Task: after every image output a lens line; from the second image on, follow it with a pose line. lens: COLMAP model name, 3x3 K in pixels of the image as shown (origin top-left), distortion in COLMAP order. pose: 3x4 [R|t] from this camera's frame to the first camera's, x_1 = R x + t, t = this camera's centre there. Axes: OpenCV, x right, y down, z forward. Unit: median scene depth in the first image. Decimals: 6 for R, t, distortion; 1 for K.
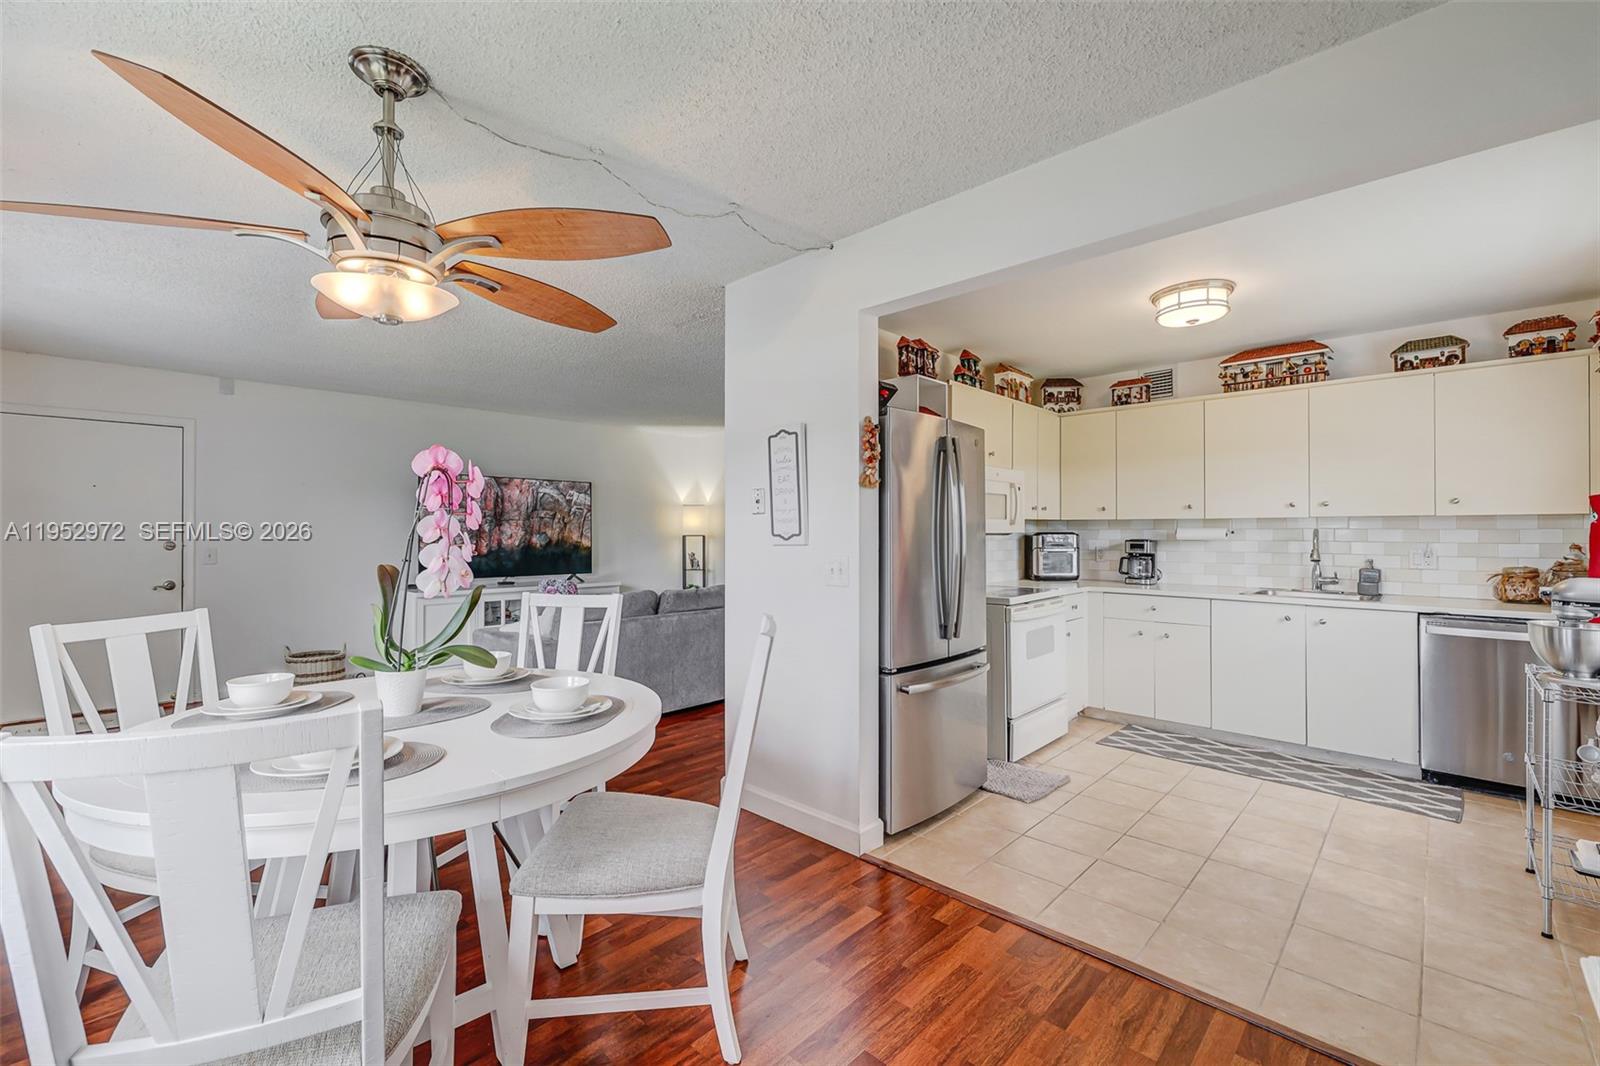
lens RADIAL K [[676.7, 0, 792.3], [0, 676.7, 519.6], [0, 0, 1]] dist [0.000610, 0.000551]
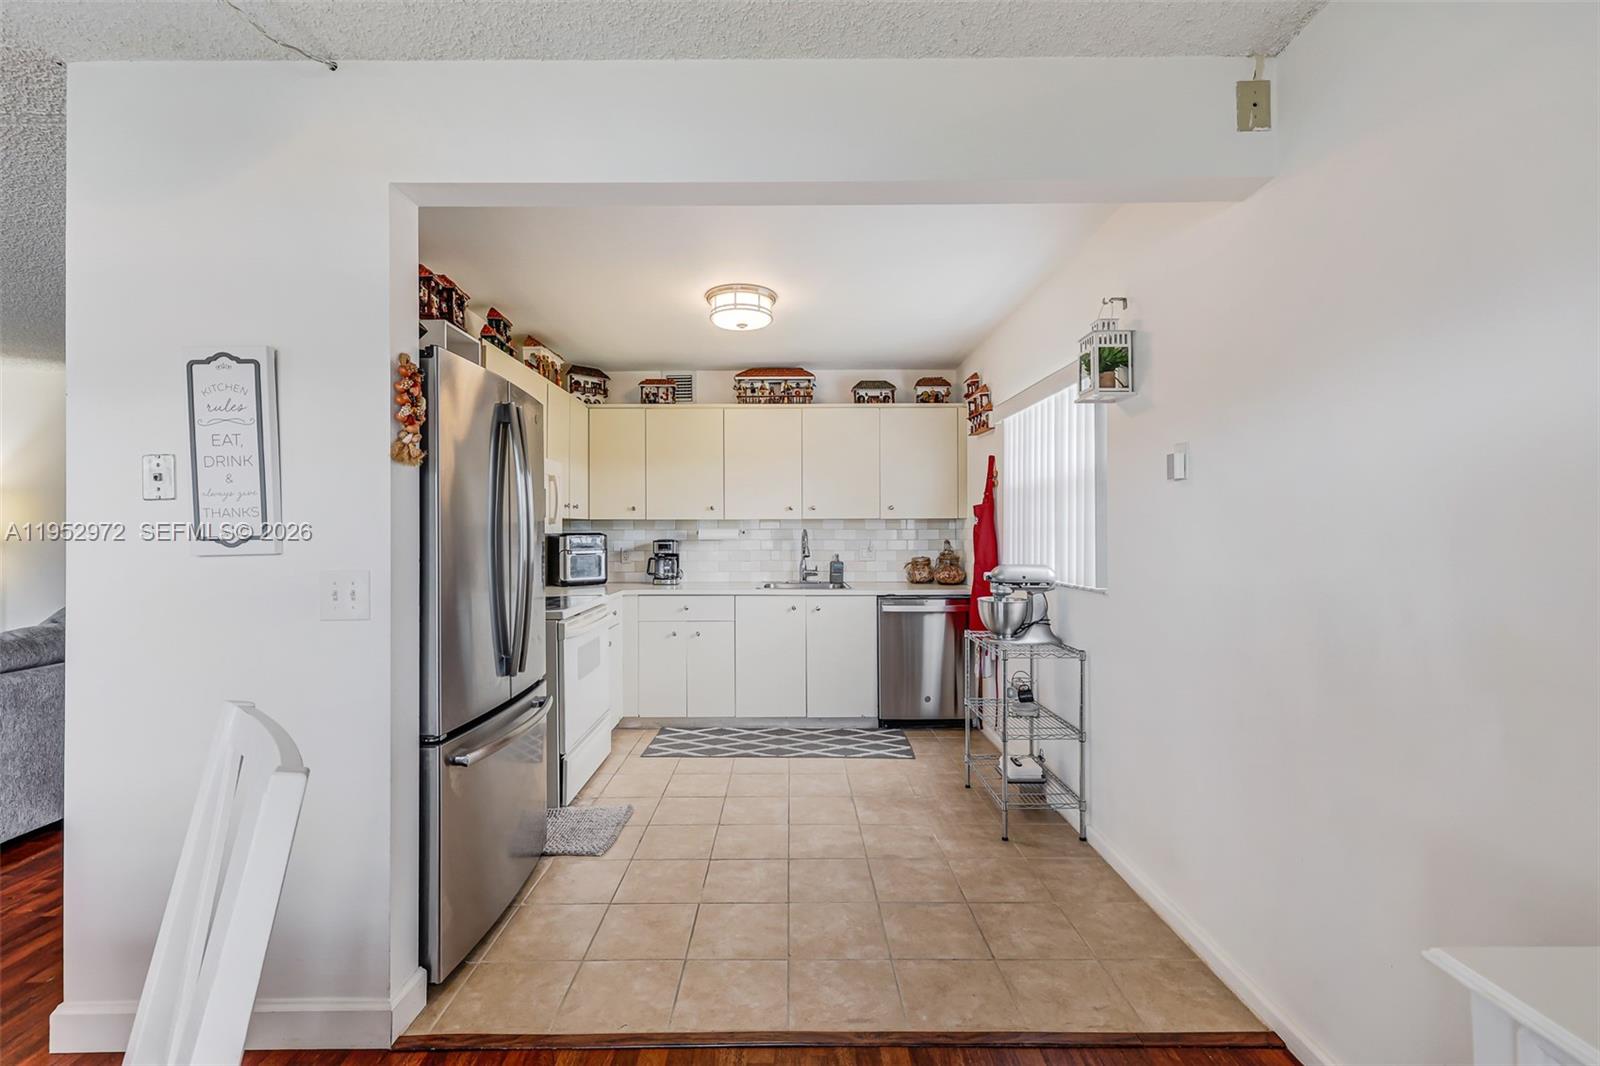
lens RADIAL K [[676.7, 0, 808.0], [0, 676.7, 525.9], [0, 0, 1]] dist [0.000610, 0.000551]
pose [[0.723219, 0.003836, 0.690608, -0.038045], [-0.009133, 0.999950, 0.004010, 0.004254], [-0.690558, -0.009208, 0.723218, 0.183098]]
